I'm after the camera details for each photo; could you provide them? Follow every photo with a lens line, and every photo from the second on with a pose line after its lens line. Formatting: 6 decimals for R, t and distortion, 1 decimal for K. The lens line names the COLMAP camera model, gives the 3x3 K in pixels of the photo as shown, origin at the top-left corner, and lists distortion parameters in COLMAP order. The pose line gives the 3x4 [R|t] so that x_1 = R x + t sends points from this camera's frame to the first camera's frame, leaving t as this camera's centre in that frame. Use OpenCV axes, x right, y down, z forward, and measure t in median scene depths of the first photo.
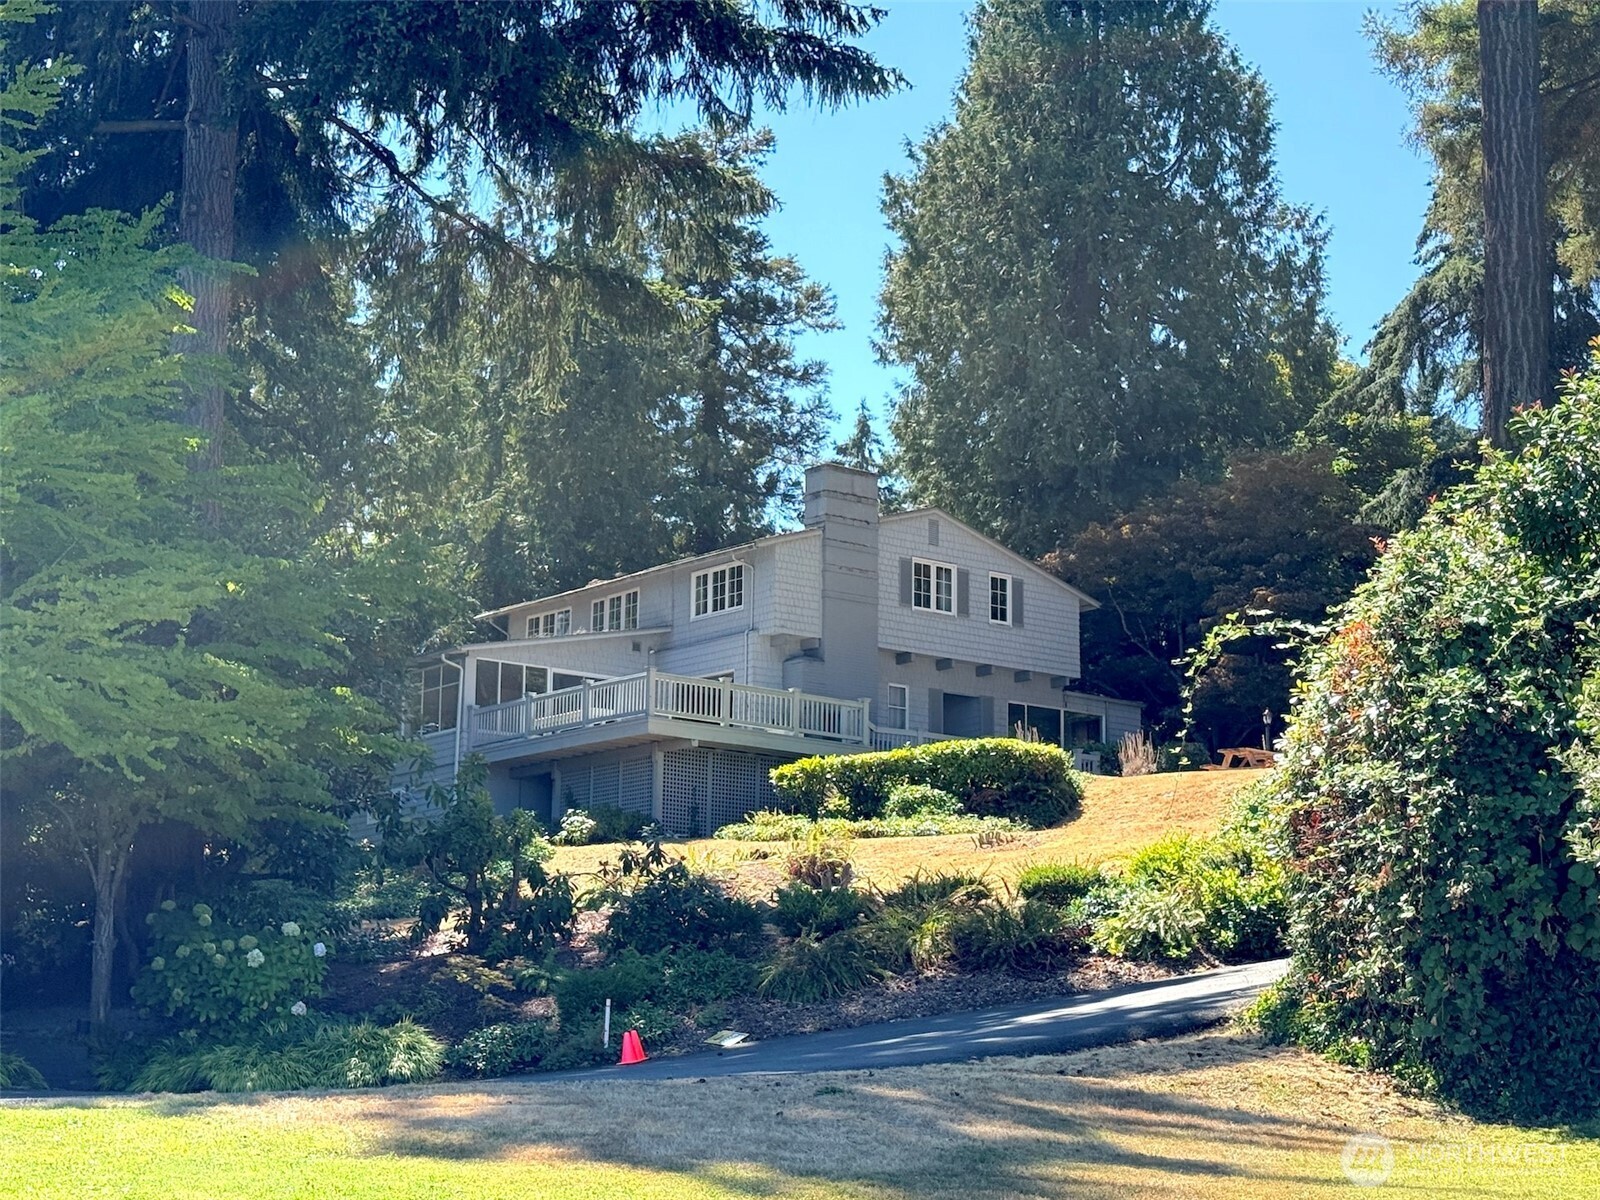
lens RADIAL K [[2712.4, 0, 799.3], [0, 2712.4, 601.1], [0, 0, 1]] dist [0.018544, 0.000000]
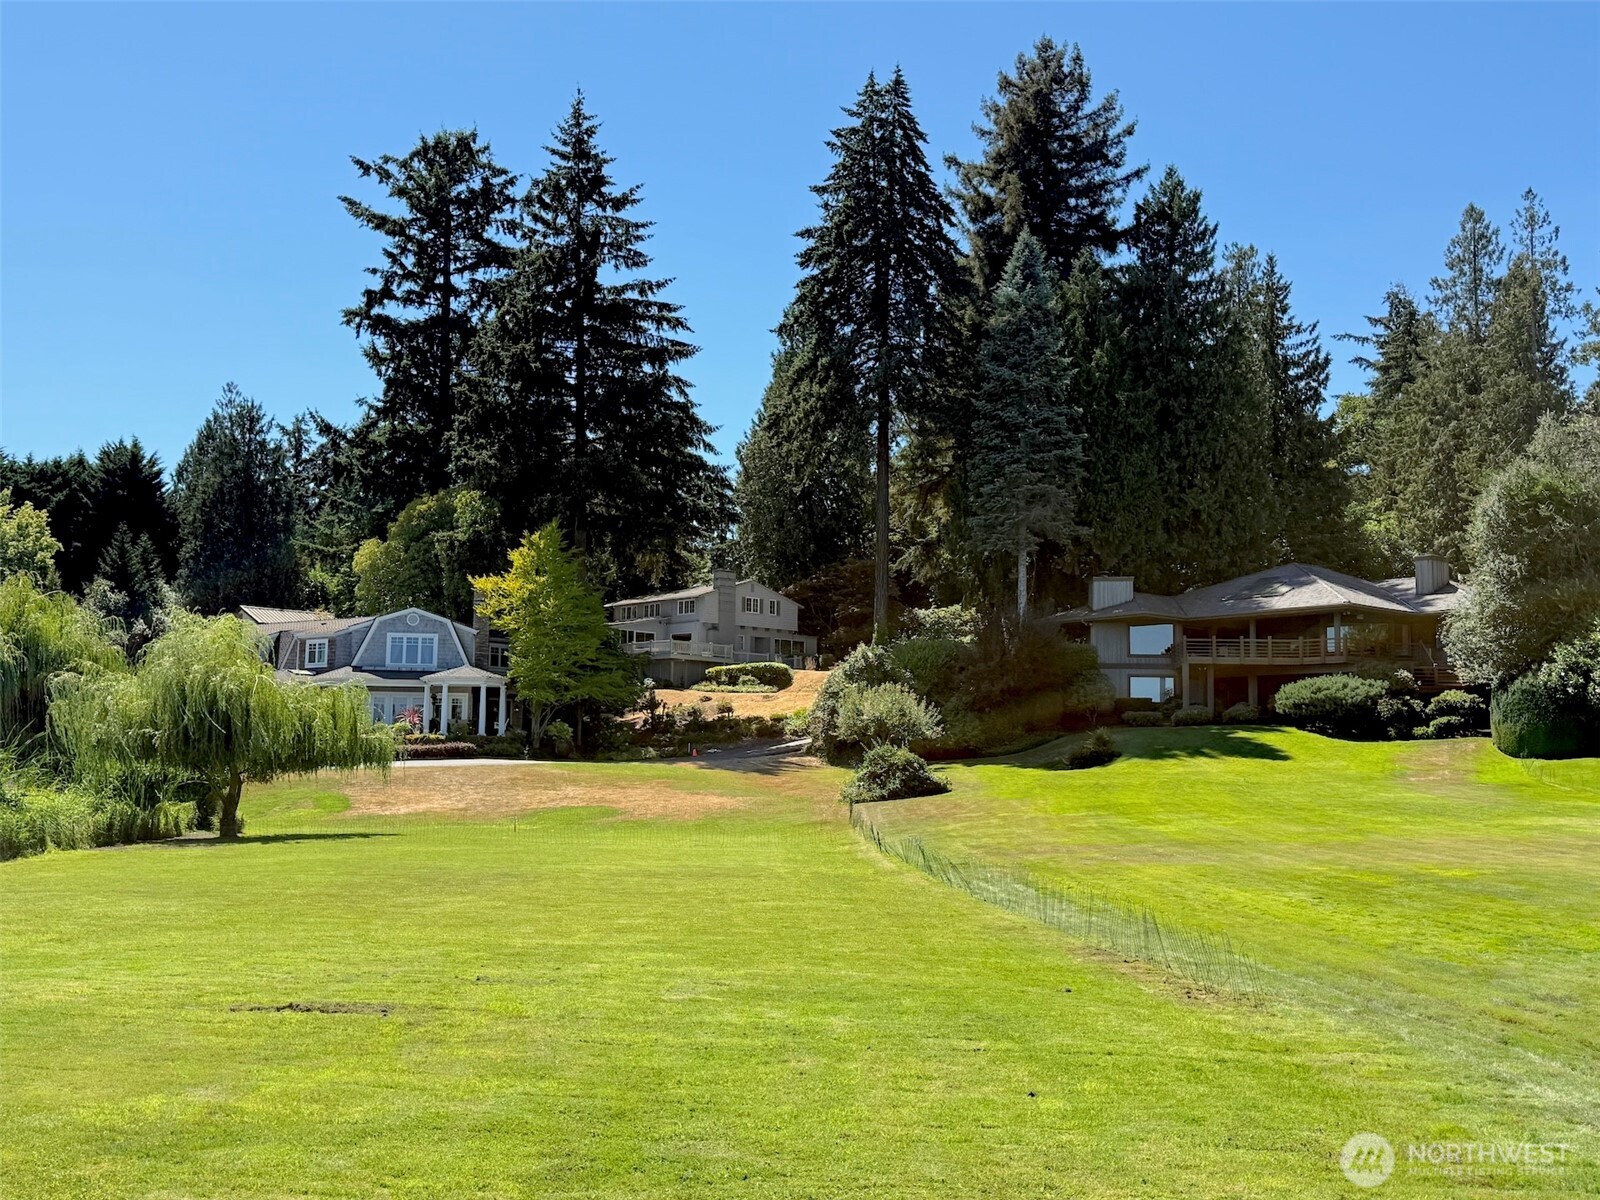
lens RADIAL K [[1724.6, 0, 800.1], [0, 1724.6, 599.3], [0, 0, 1]] dist [0.001947, 0.000000]
pose [[0.996676, 0.008938, 0.080976, -0.072486], [-0.016098, 0.995972, 0.088205, -0.234527], [-0.079861, -0.089215, 0.992806, -1.261432]]
